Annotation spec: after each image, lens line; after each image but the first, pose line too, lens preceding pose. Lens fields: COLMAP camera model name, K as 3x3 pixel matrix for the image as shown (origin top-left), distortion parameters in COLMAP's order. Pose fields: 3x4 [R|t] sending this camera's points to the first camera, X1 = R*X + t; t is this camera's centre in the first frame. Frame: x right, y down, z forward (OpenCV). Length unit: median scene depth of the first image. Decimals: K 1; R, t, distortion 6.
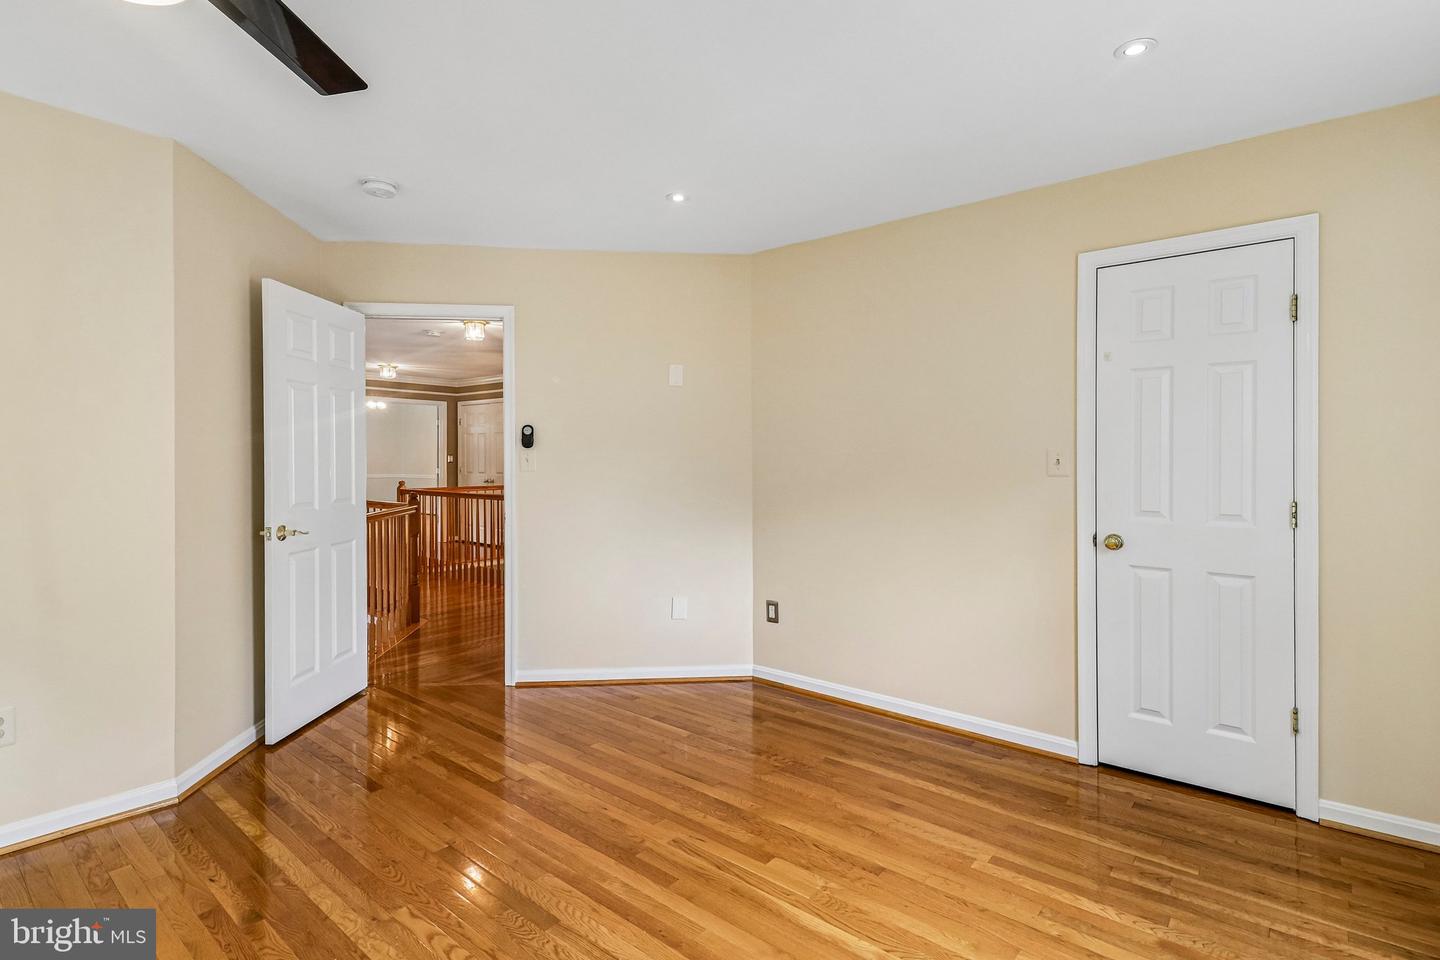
lens RADIAL K [[695.9, 0, 718.9], [0, 695.9, 463.5], [0, 0, 1]] dist [0.010354, -0.001866]
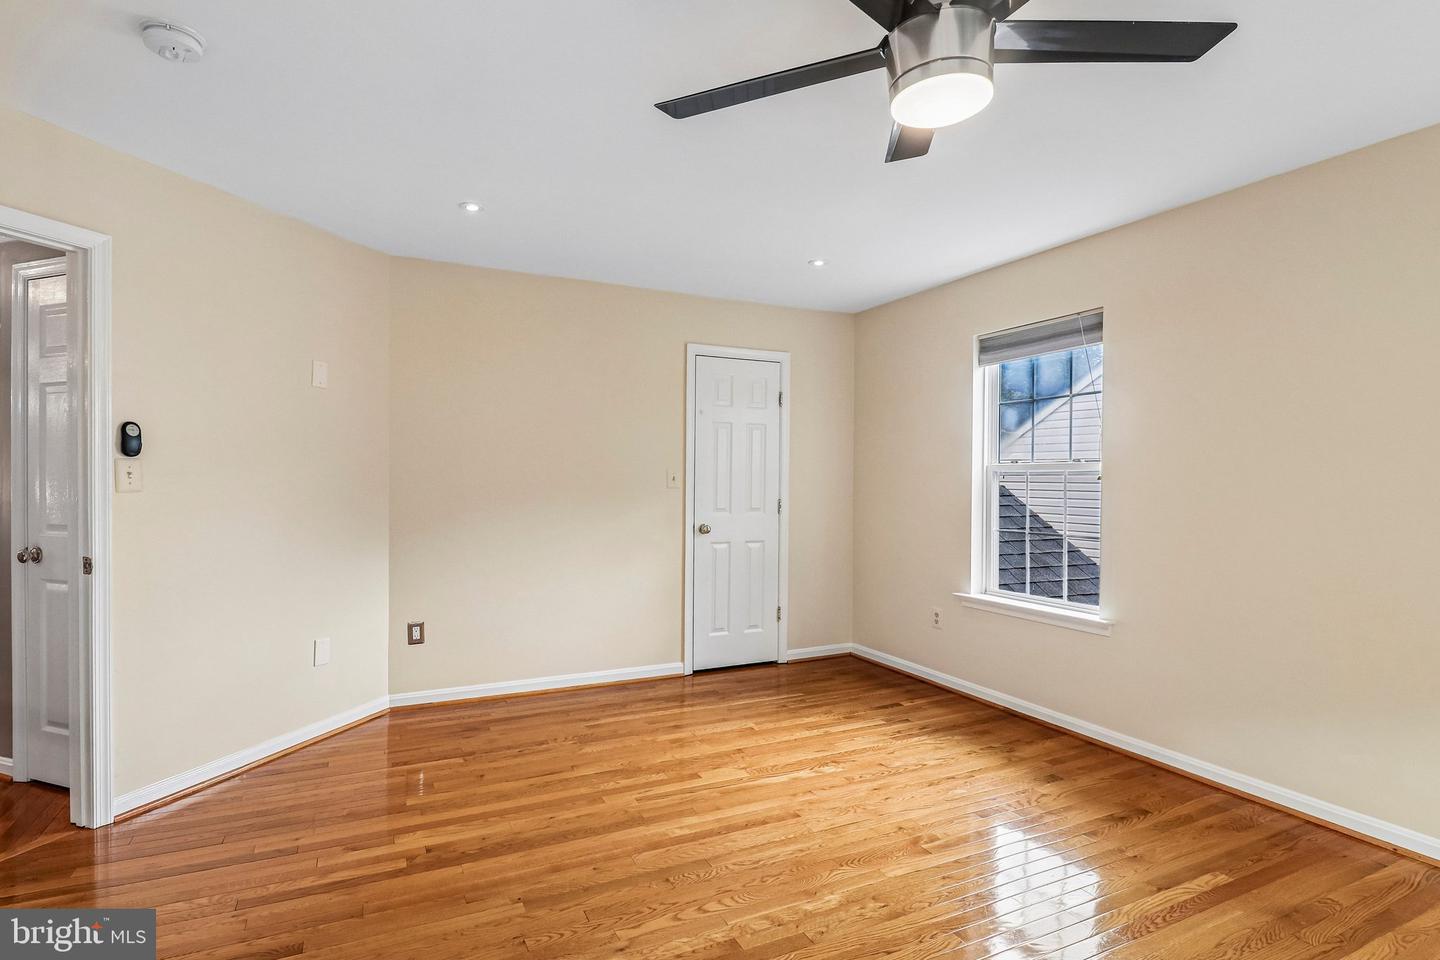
lens RADIAL K [[702.3, 0, 683.6], [0, 702.3, 480.2], [0, 0, 1]] dist [-0.000321, -0.000695]
pose [[0.445226, -0.000548, 0.895418, -0.877416], [-0.000499, 1.000000, 0.000860, -0.000002], [-0.895418, -0.000830, 0.445226, 0.325384]]
